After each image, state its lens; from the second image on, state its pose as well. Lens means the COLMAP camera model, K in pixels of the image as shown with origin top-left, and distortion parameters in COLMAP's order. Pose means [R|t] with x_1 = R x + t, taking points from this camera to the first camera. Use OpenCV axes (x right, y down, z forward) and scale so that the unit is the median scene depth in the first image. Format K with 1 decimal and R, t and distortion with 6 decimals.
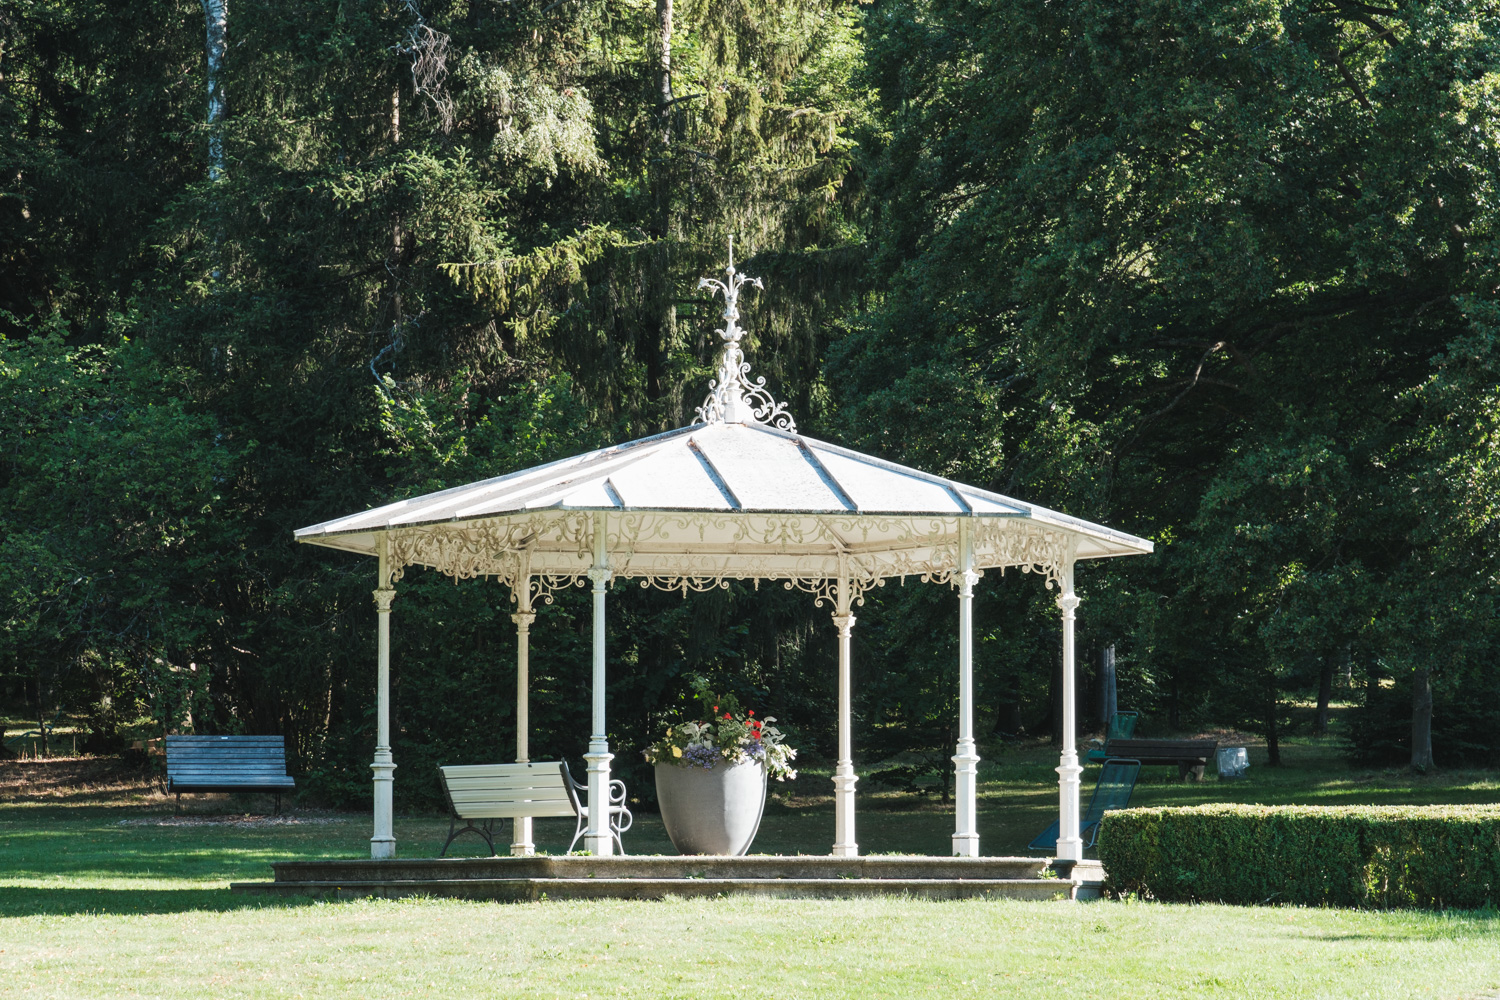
lens RADIAL K [[4204.2, 0, 750.0], [0, 4204.2, 500.0], [0, 0, 1]] dist [-0.001604, -0.402398]
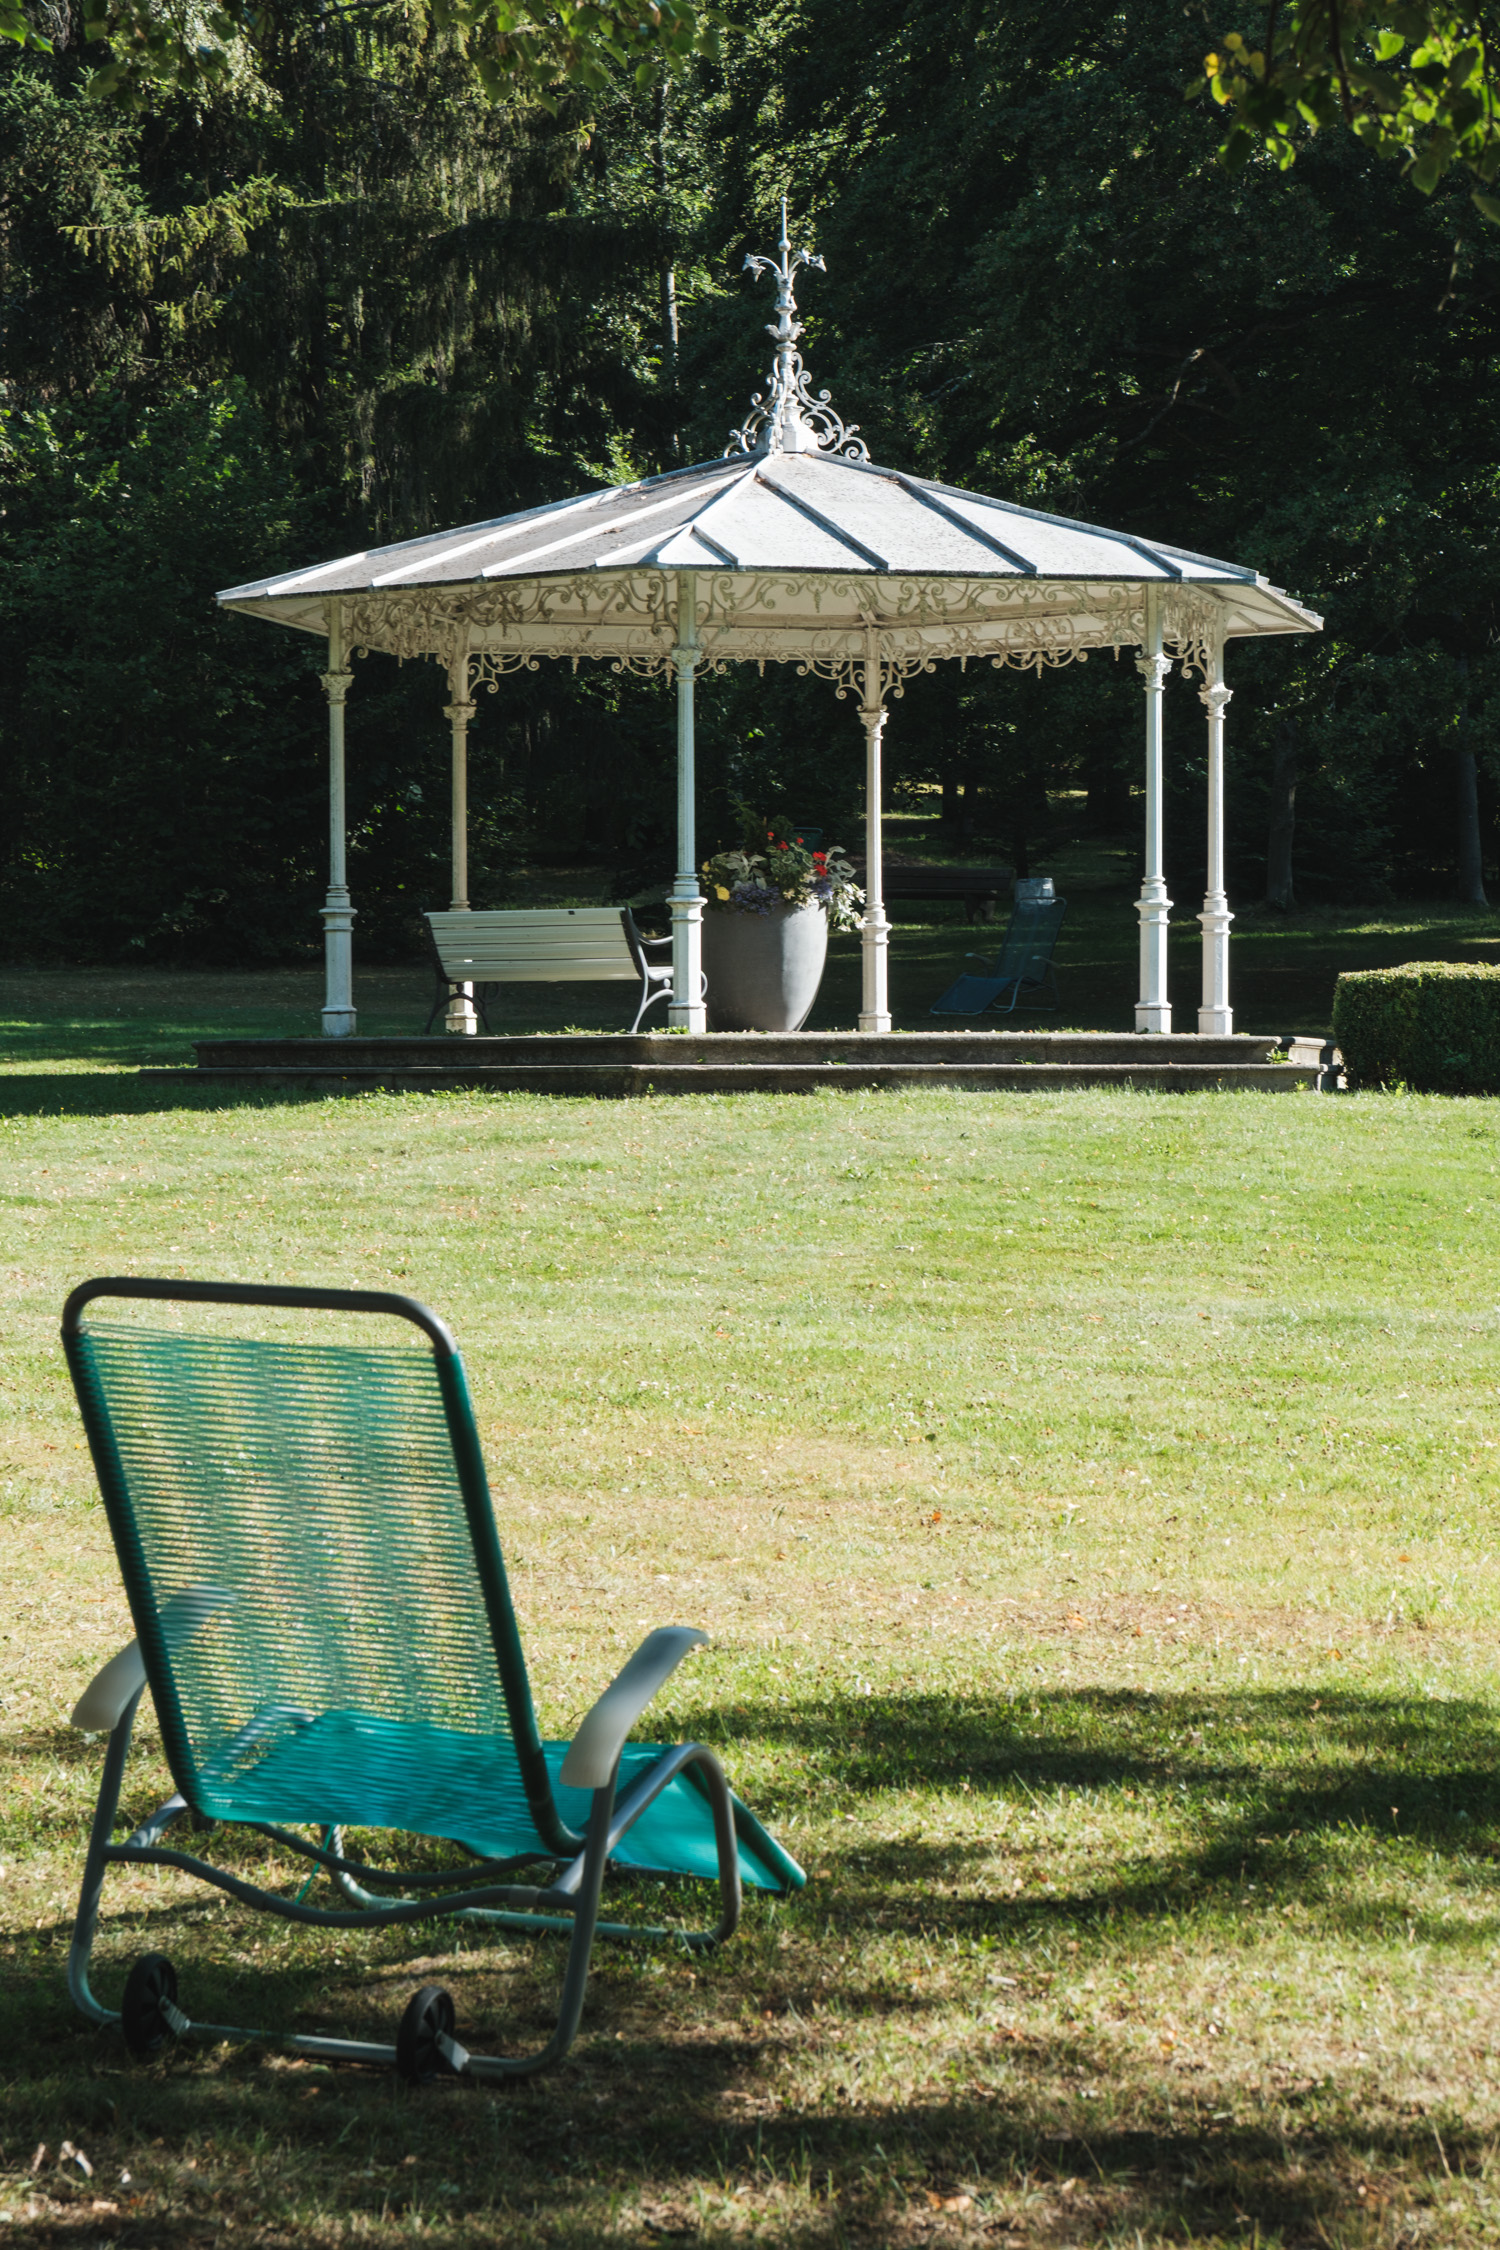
lens RADIAL K [[5438.5, 0, 750.0], [0, 5438.5, 1125.0], [0, 0, 1]] dist [0.002415, -0.554968]
pose [[0.991683, -0.003839, 0.128651, -0.129202], [-0.009820, 0.994385, 0.105363, -0.001155], [-0.128333, -0.105750, 0.986077, 0.035847]]
